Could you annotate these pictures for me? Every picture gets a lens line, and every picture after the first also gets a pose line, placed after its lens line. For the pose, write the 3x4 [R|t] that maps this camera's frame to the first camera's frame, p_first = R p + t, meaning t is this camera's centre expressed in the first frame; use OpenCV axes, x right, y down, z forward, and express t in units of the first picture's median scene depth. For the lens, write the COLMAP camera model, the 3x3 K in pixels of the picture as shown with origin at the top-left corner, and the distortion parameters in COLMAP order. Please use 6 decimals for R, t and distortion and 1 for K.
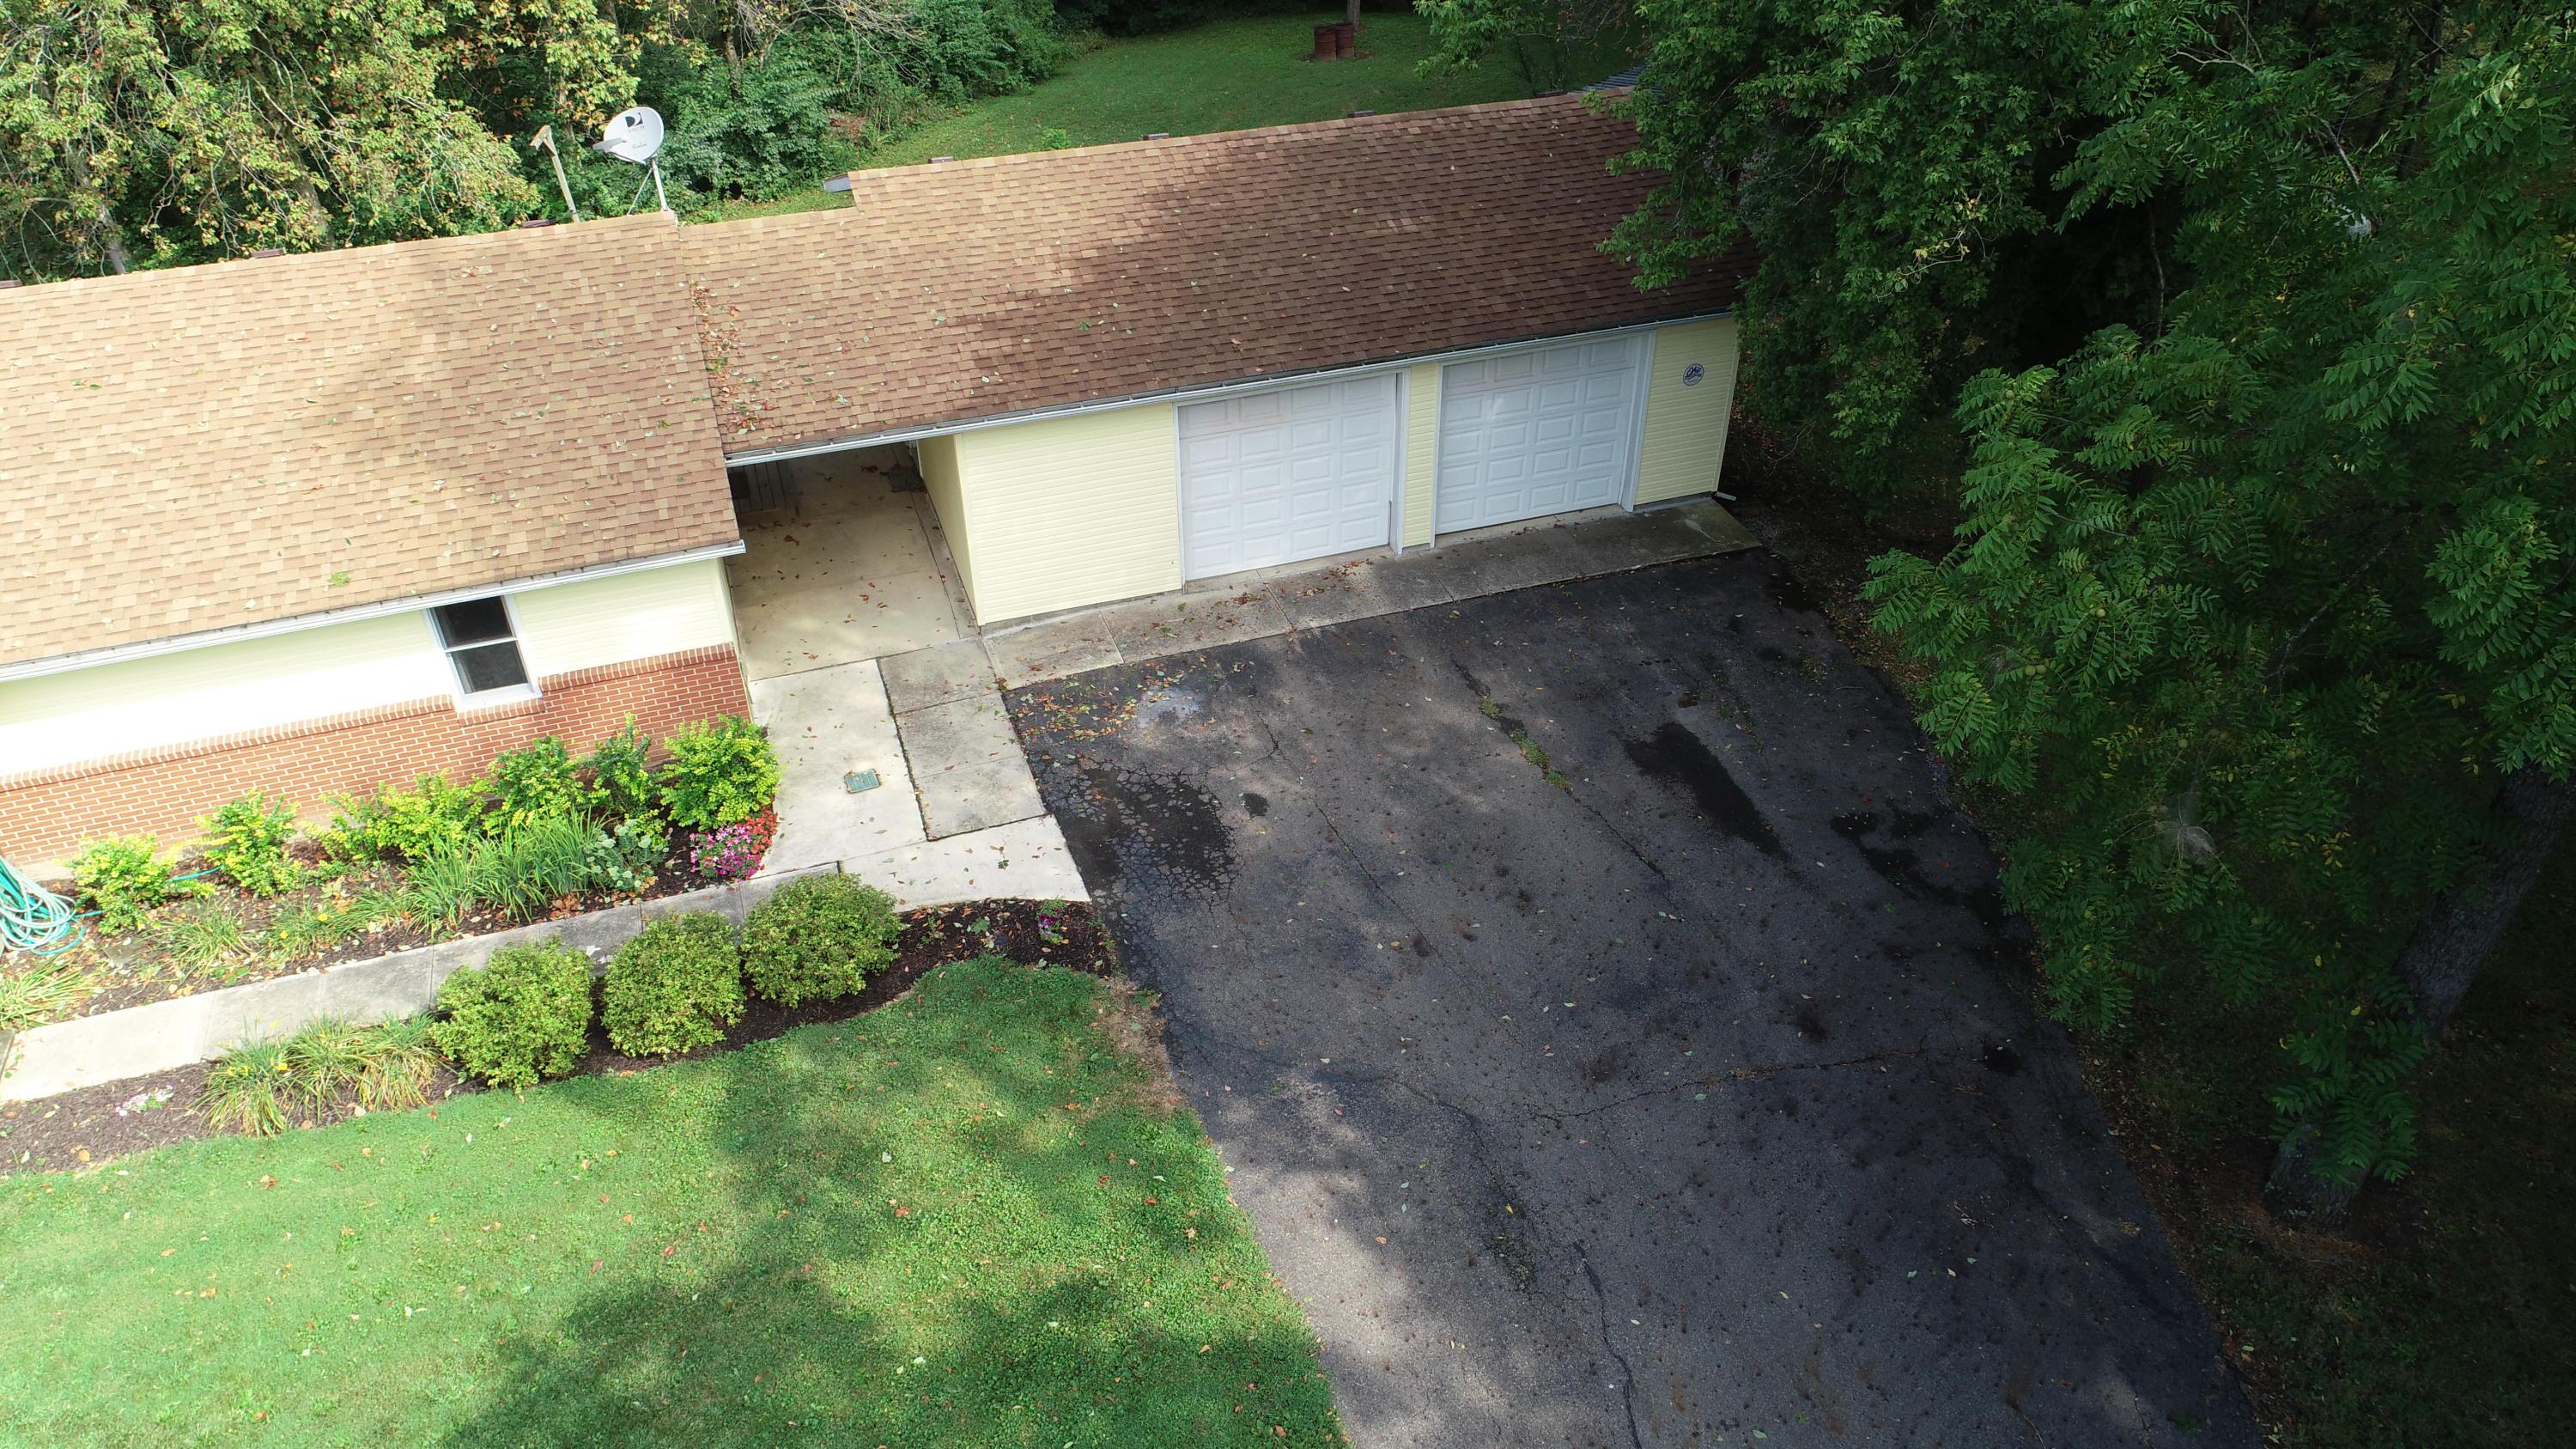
lens RADIAL K [[1715.0, 0, 1275.8], [0, 1715.0, 734.2], [0, 0, 1]] dist [-0.004248, -0.000509]
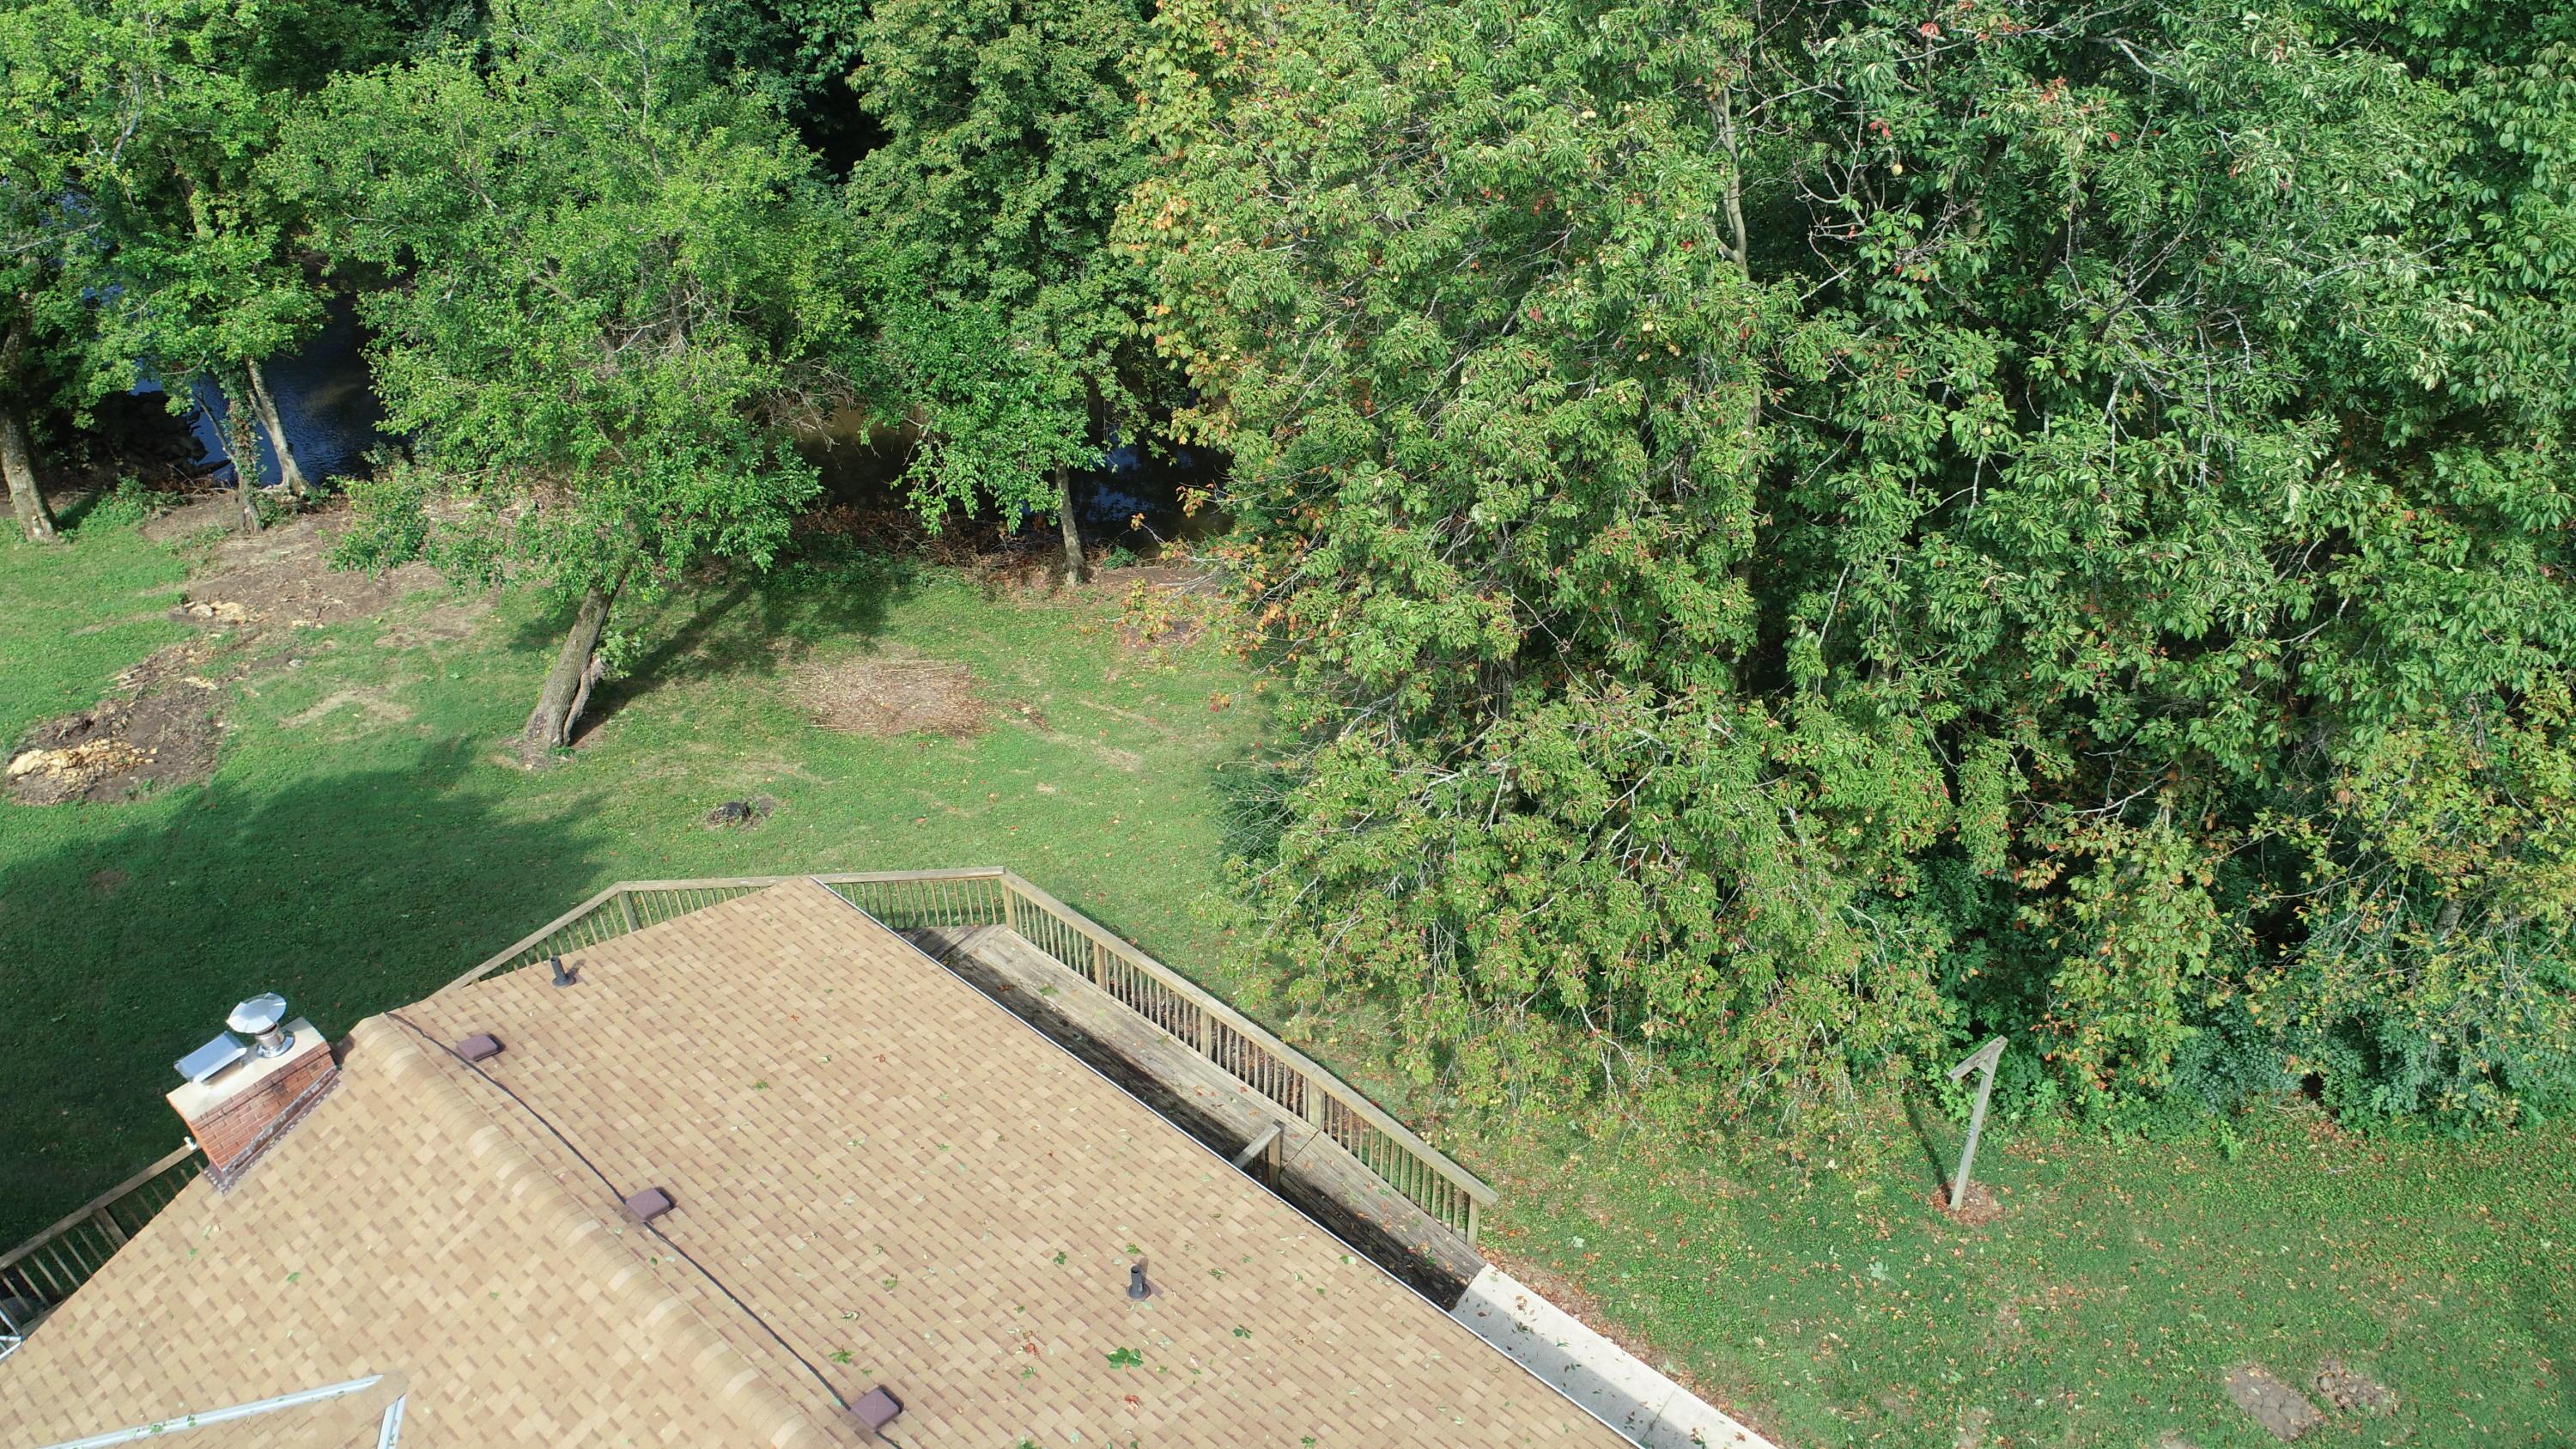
lens RADIAL K [[1715.0, 0, 1291.1], [0, 1715.0, 720.9], [0, 0, 1]] dist [-0.004248, -0.000509]
pose [[0.523902, 0.527798, -0.668547, -0.358139], [-0.508660, 0.823426, 0.251463, -0.868562], [0.683221, 0.208321, 0.699865, 0.615823]]
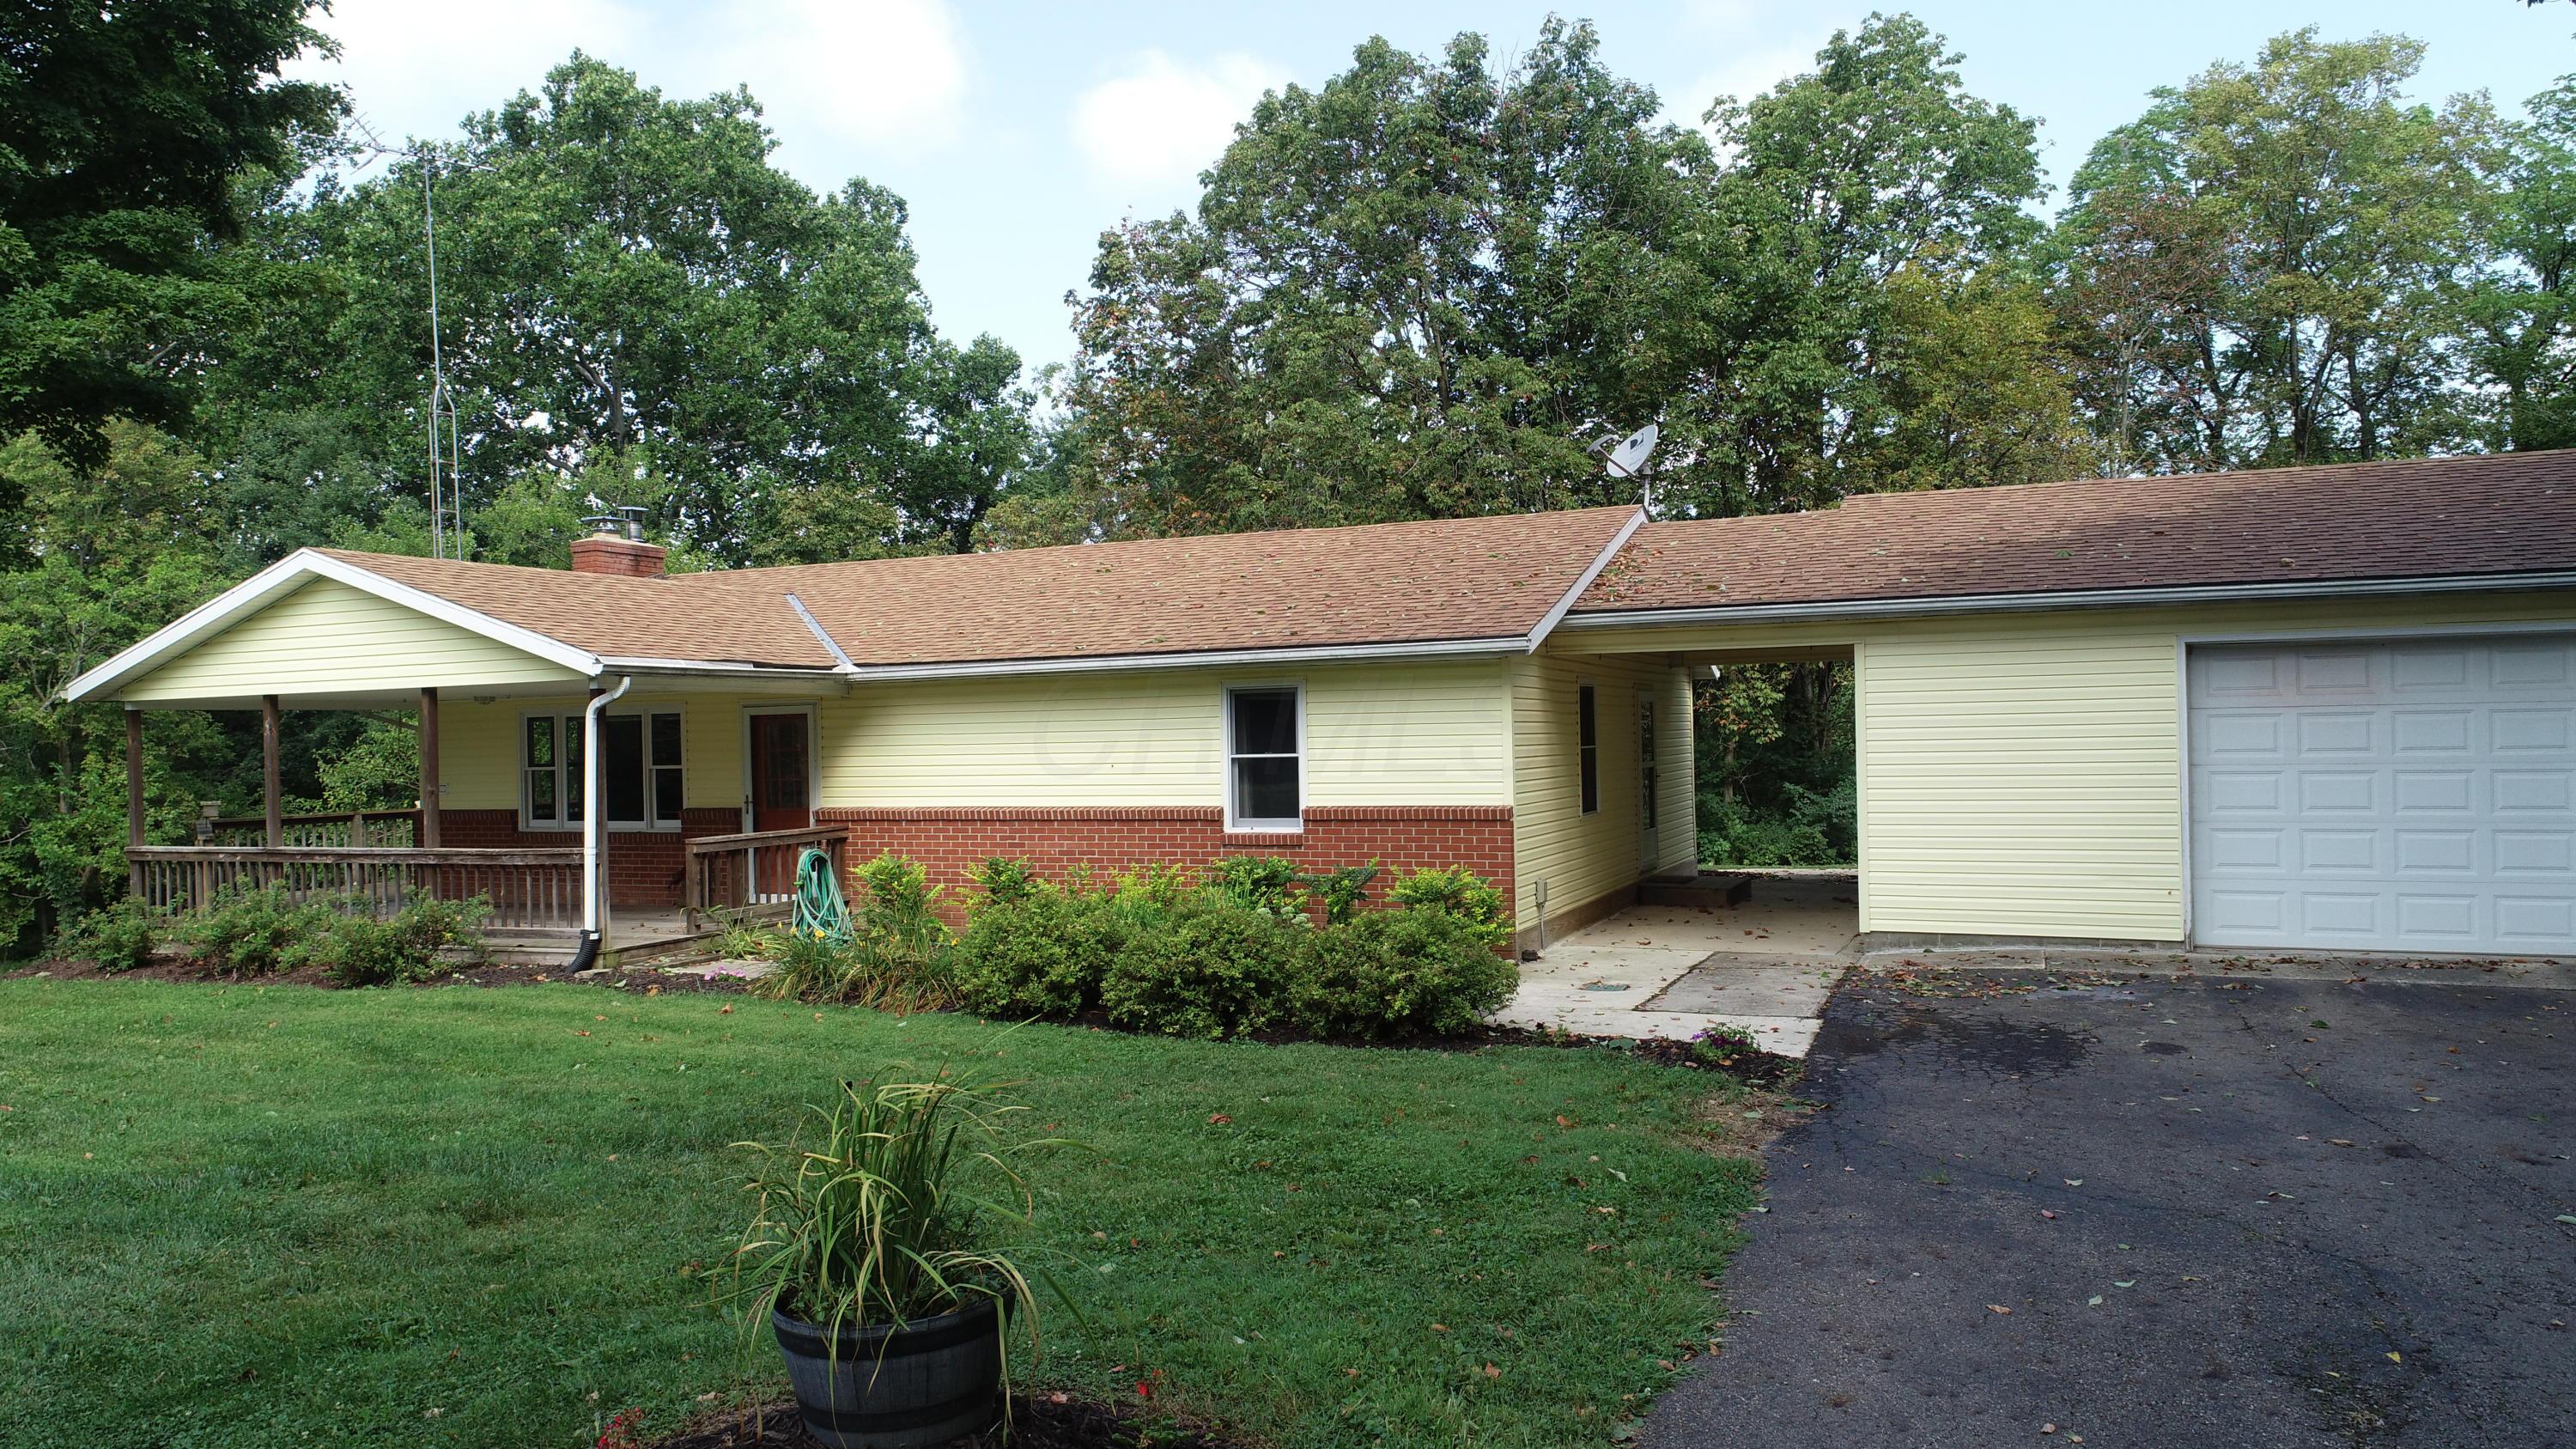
lens RADIAL K [[1715.0, 0, 1288.1], [0, 1715.0, 718.6], [0, 0, 1]] dist [-0.004248, -0.000509]
pose [[0.739251, -0.011421, -0.673333, 0.173700], [-0.386741, 0.811337, -0.438365, 0.346487], [0.551306, 0.584467, 0.595365, 0.470066]]
